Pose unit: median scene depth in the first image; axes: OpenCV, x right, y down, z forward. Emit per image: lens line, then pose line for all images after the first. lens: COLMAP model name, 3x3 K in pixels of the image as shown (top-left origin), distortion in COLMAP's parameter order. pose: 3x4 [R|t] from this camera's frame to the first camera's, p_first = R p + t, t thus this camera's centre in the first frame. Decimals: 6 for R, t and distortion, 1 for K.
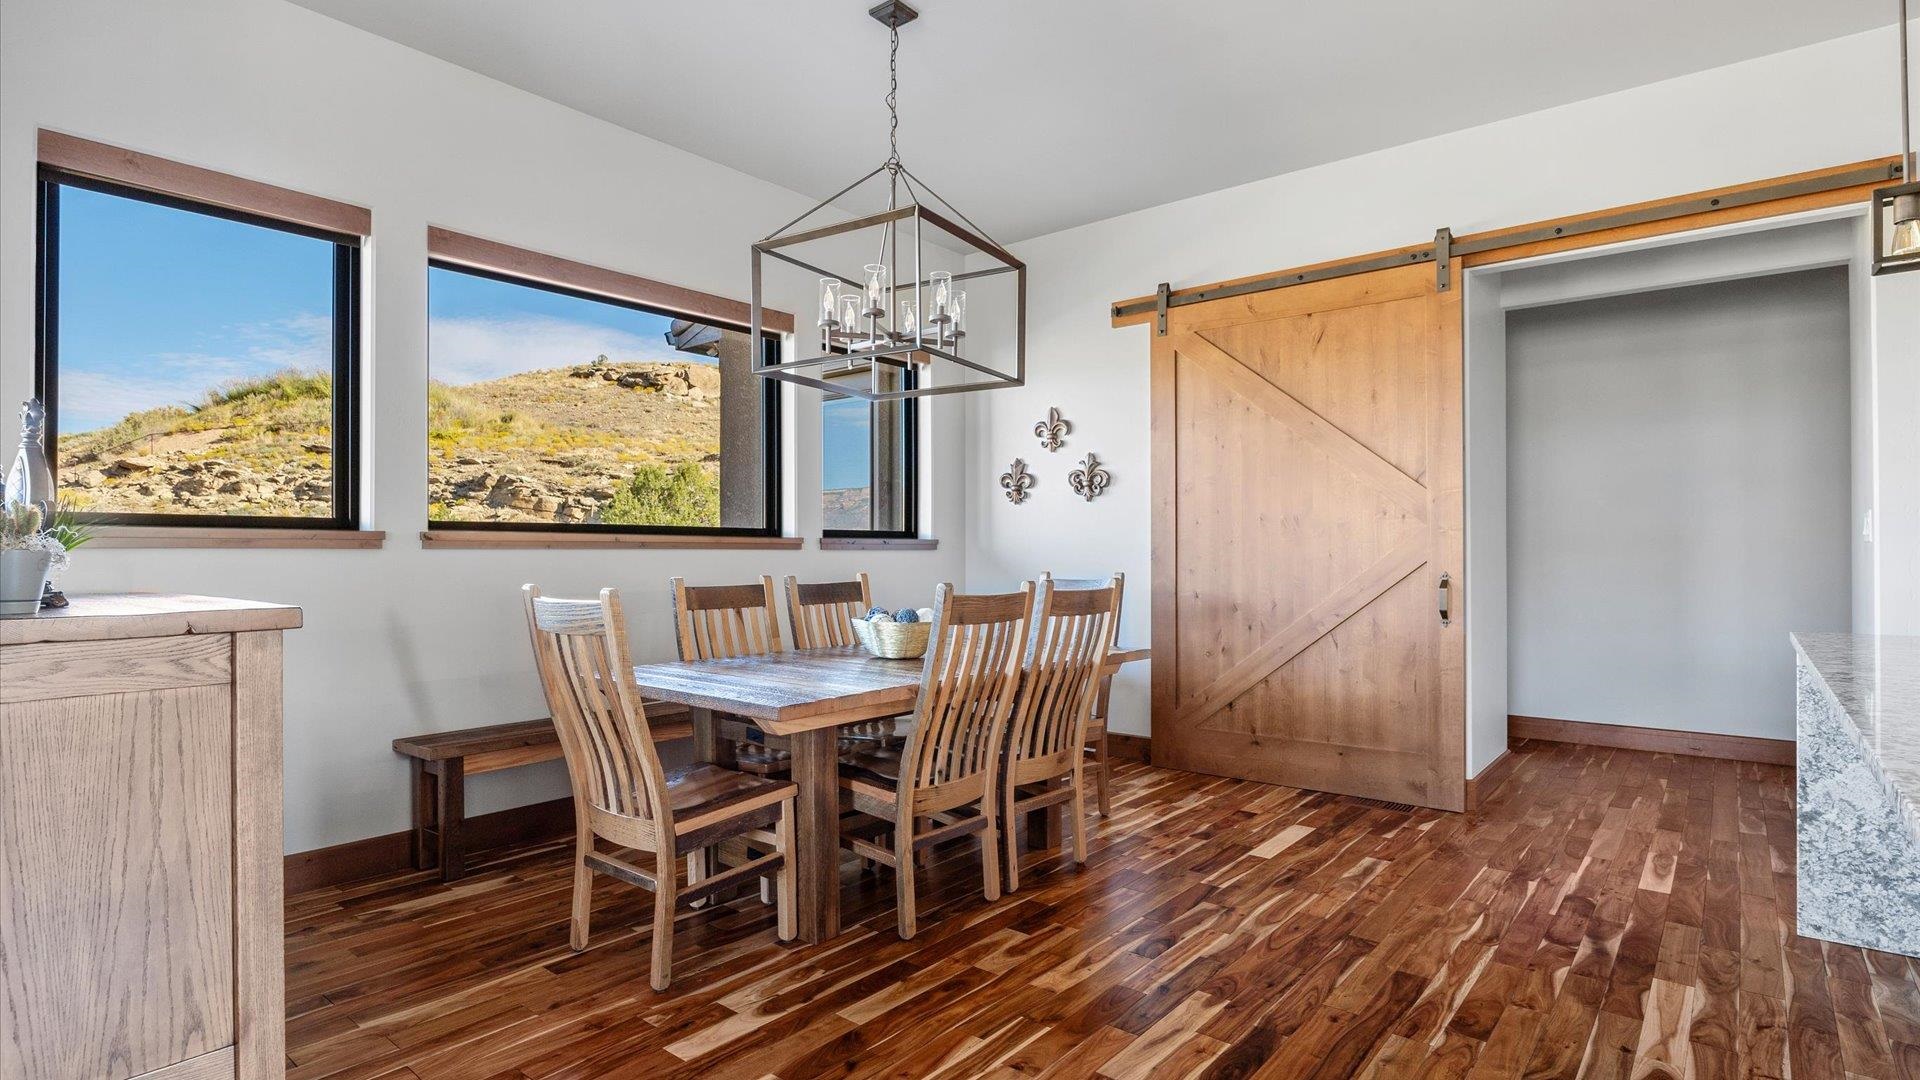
lens RADIAL K [[955.3, 0, 964.0], [0, 955.3, 539.0], [0, 0, 1]] dist [-0.002400, -0.000441]
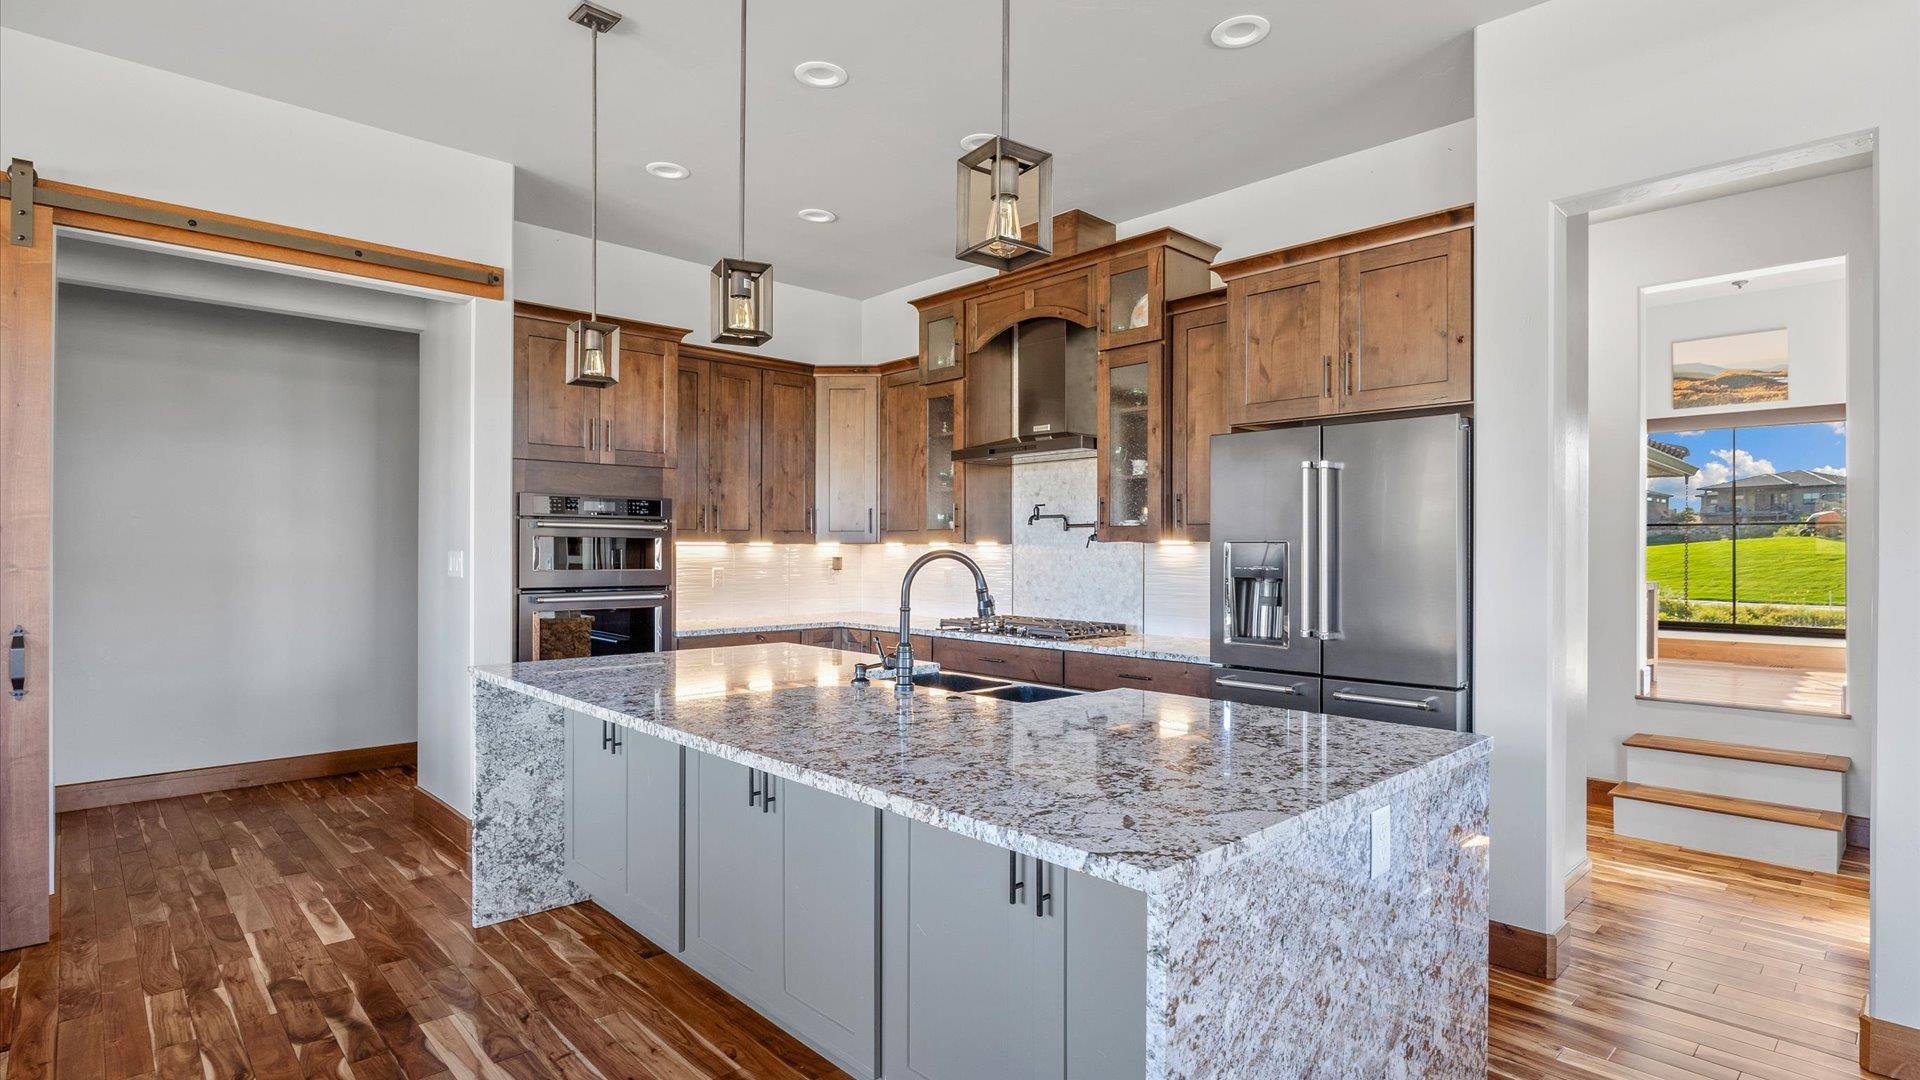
lens RADIAL K [[955.3, 0, 965.1], [0, 955.3, 543.1], [0, 0, 1]] dist [-0.002400, -0.000441]
pose [[0.118638, 0.006945, 0.992913, -0.201777], [-0.019110, 0.999806, -0.004710, -0.056779], [-0.992754, -0.018416, 0.118748, 0.264840]]
